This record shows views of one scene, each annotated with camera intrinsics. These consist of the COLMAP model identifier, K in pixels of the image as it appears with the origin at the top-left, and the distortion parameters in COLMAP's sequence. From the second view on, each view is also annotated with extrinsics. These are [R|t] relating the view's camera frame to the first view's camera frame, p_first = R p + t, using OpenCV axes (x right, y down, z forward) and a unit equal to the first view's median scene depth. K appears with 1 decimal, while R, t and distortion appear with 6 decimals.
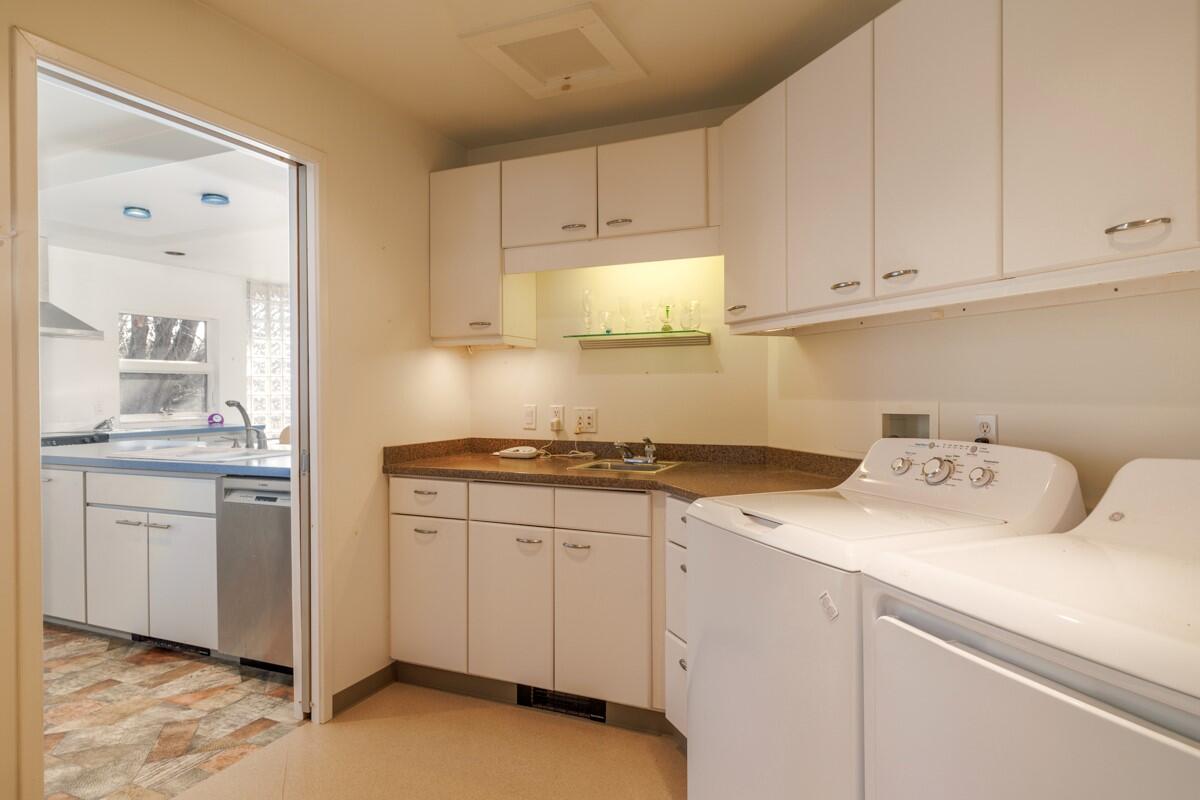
lens RADIAL K [[697.9, 0, 598.9], [0, 697.9, 391.3], [0, 0, 1]] dist [0.005633, -0.001671]
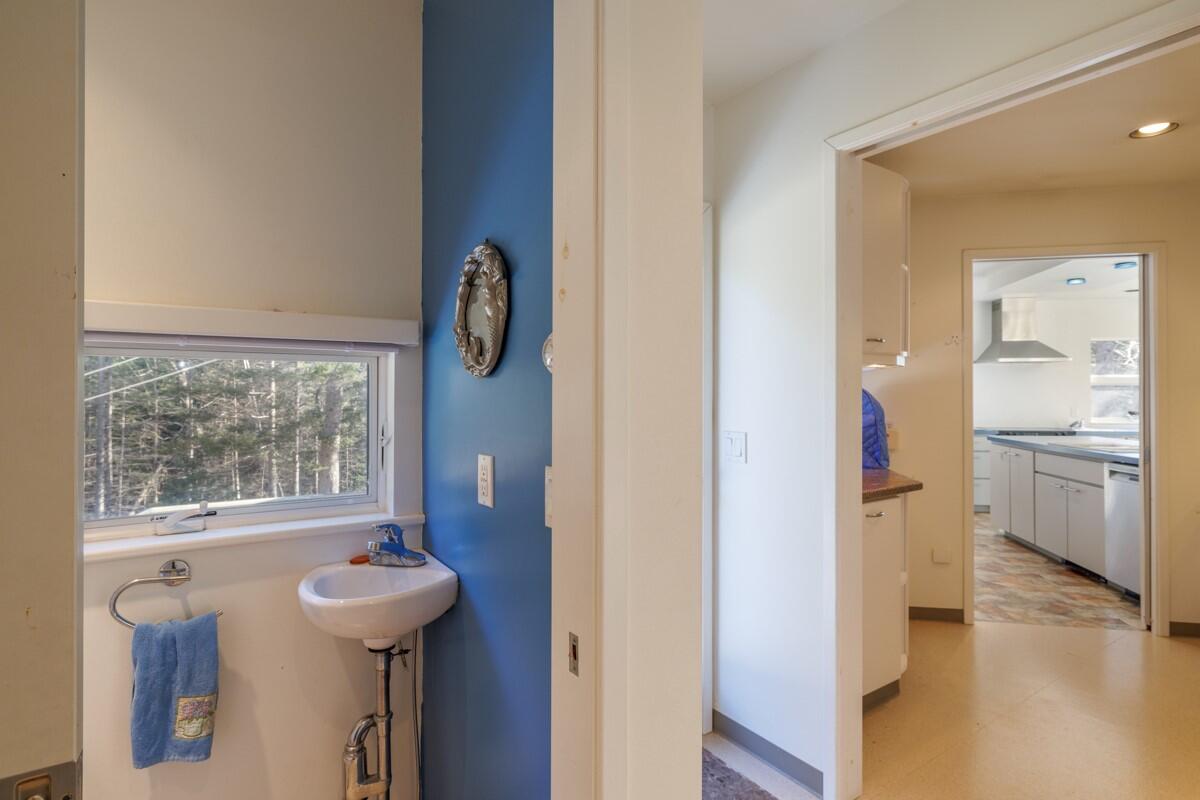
lens RADIAL K [[613.0, 0, 598.7], [0, 613.0, 392.6], [0, 0, 1]] dist [0.003635, -0.000396]
pose [[0.224890, 0.002993, -0.974380, 0.568782], [-0.003634, 0.999991, 0.002233, -0.029421], [0.974377, 0.003039, 0.224899, -0.412772]]
